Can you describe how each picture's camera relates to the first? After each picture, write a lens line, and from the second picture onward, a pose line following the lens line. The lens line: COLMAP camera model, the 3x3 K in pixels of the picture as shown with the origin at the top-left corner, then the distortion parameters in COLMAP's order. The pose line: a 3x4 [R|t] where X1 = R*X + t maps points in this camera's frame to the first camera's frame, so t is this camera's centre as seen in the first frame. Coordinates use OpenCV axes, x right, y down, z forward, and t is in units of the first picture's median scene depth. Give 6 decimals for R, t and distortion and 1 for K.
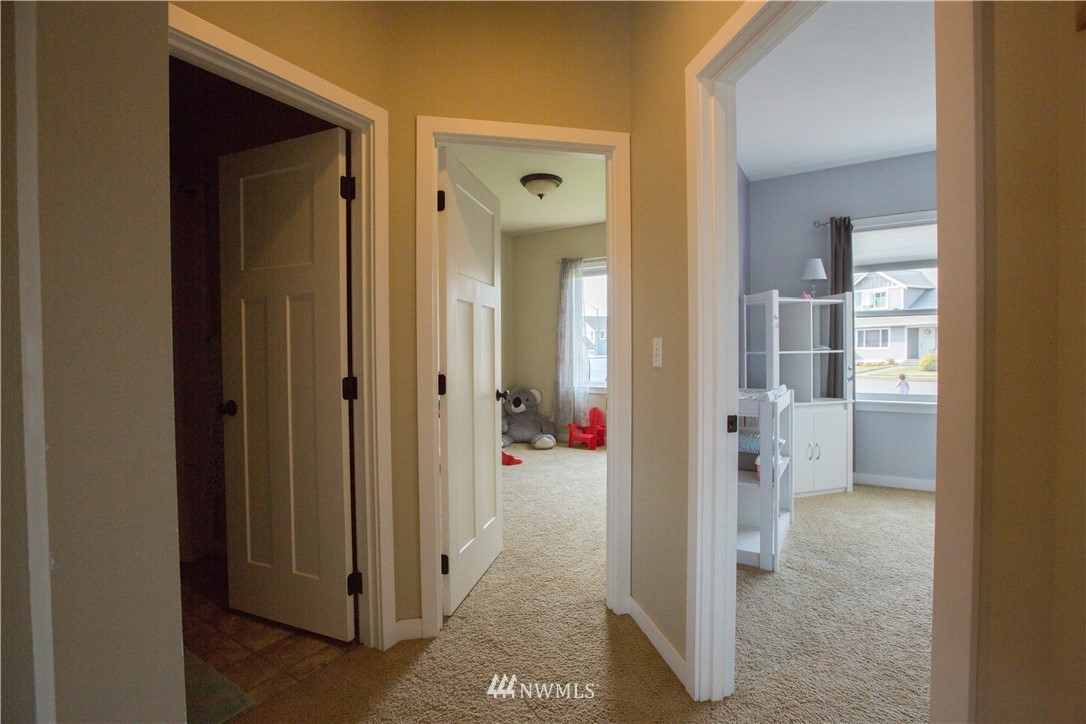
lens RADIAL K [[493.8, 0, 550.6], [0, 493.8, 361.3], [0, 0, 1]] dist [-0.035121, 0.007423]
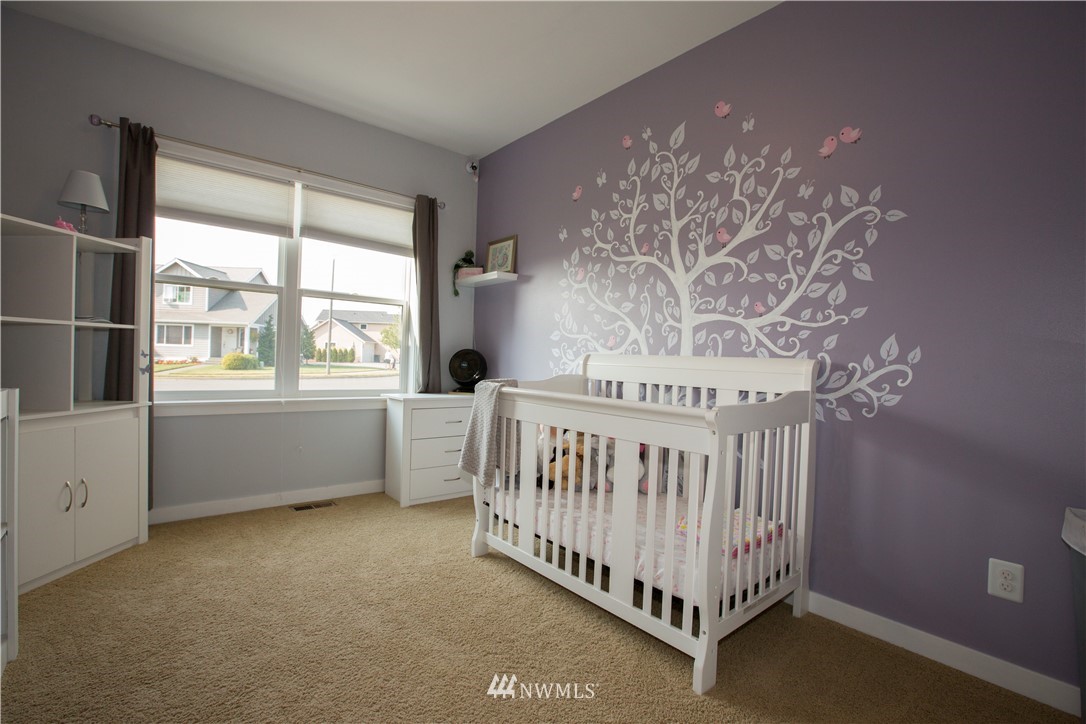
lens RADIAL K [[493.8, 0, 550.6], [0, 493.8, 361.3], [0, 0, 1]] dist [-0.035121, 0.007423]
pose [[0.319495, 0.013149, 0.947497, 0.130633], [-0.015100, 0.999847, -0.008783, 0.016088], [-0.947467, -0.011501, 0.319645, 0.209218]]
